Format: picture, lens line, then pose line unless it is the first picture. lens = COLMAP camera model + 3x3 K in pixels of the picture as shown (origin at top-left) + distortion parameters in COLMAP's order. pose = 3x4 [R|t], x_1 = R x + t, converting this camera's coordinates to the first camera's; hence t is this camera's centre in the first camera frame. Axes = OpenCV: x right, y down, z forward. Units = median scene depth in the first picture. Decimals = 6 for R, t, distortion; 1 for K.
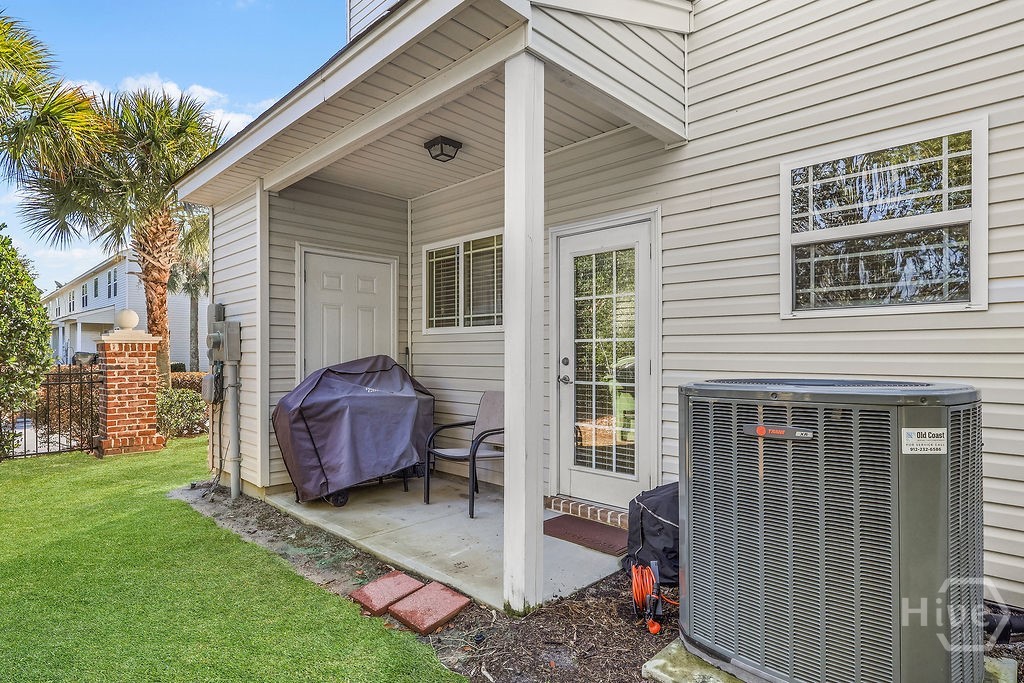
lens RADIAL K [[553.2, 0, 512.0], [0, 553.2, 356.4], [0, 0, 1]] dist [-0.003014, 0.000019]
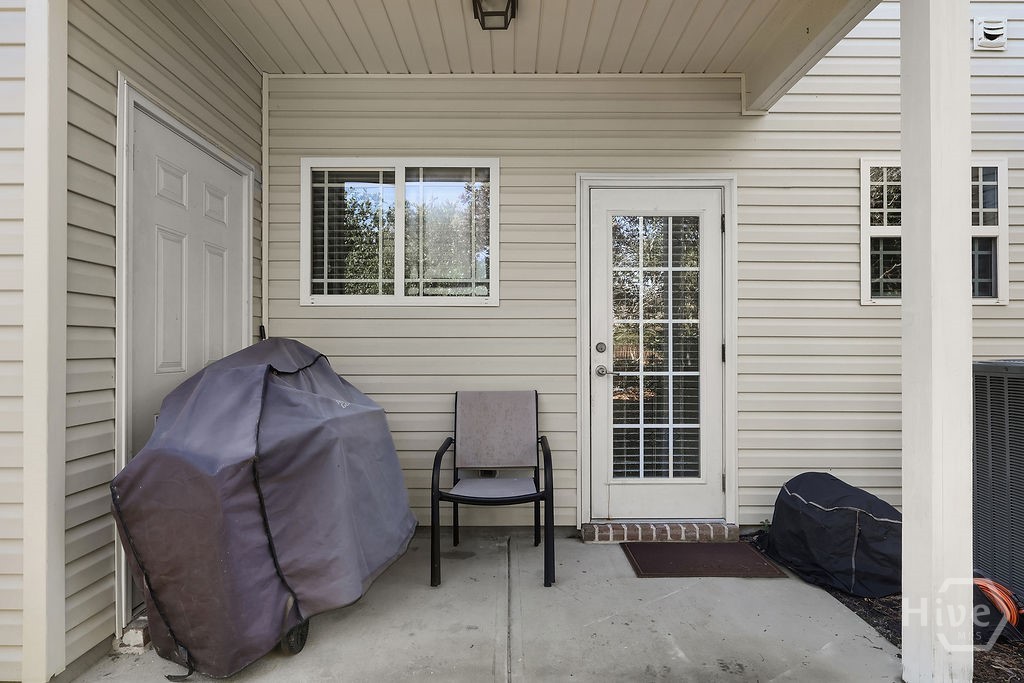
lens RADIAL K [[539.3, 0, 512.0], [0, 539.3, 341.5], [0, 0, 1]] dist [0.004674, 0.000822]
pose [[0.707401, 0.003384, 0.706804, -0.537790], [0.002198, 0.999973, -0.006987, 0.005679], [-0.706809, 0.006496, 0.707375, 0.552594]]
